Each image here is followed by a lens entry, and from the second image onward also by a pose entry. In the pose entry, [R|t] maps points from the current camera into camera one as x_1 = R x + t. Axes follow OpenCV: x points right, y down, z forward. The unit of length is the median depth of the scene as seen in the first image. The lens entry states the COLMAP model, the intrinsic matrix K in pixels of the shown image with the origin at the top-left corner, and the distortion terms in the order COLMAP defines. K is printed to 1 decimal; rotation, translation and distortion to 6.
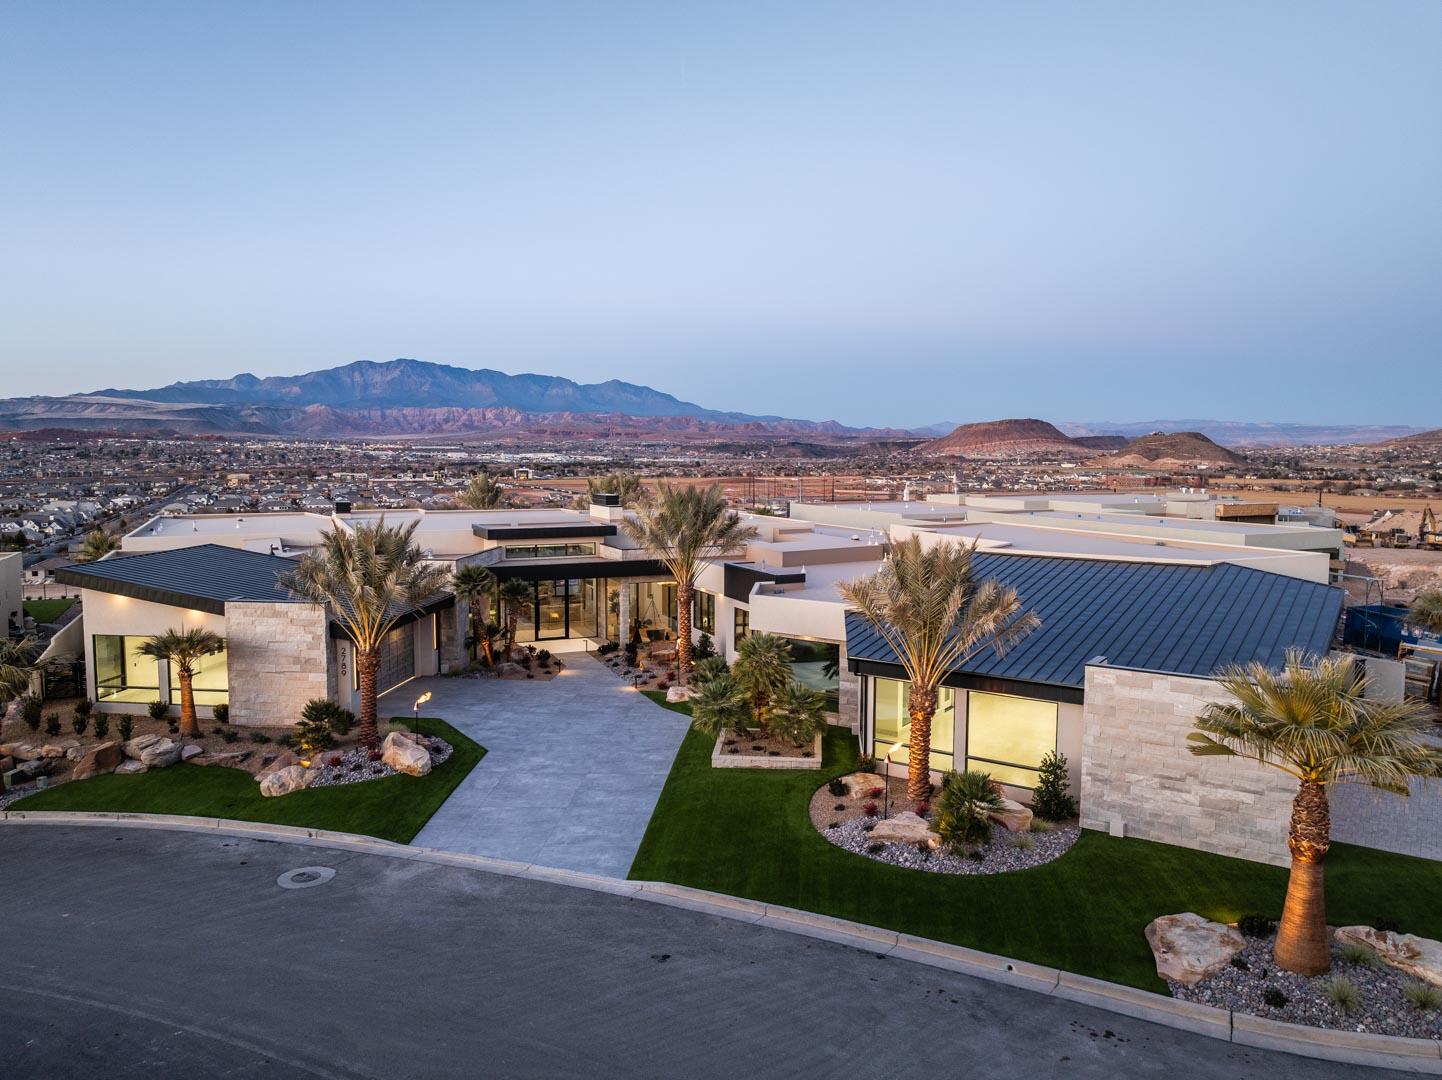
lens RADIAL K [[1011.9, 0, 720.9], [0, 1011.9, 518.6], [0, 0, 1]] dist [-0.033321, -0.004468]
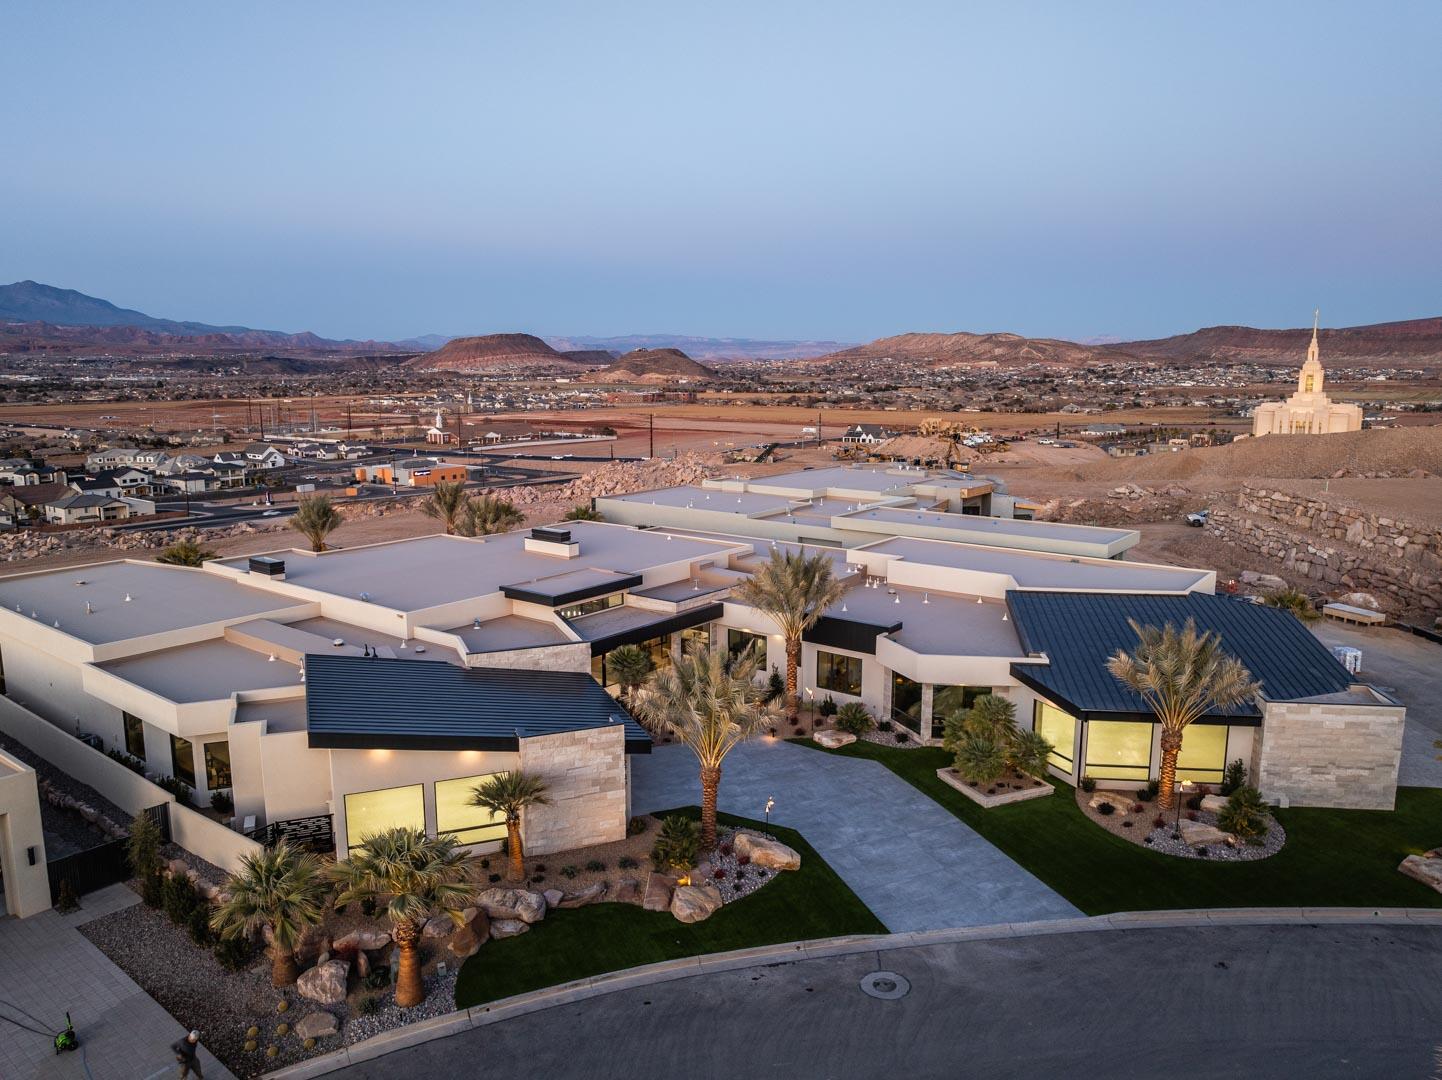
lens RADIAL K [[1011.9, 0, 720.9], [0, 1011.9, 518.6], [0, 0, 1]] dist [-0.033321, -0.004468]
pose [[0.883621, -0.070700, 0.462834, -0.938659], [0.032175, 0.995366, 0.090620, -0.263534], [-0.467096, -0.065182, 0.881801, 0.063582]]
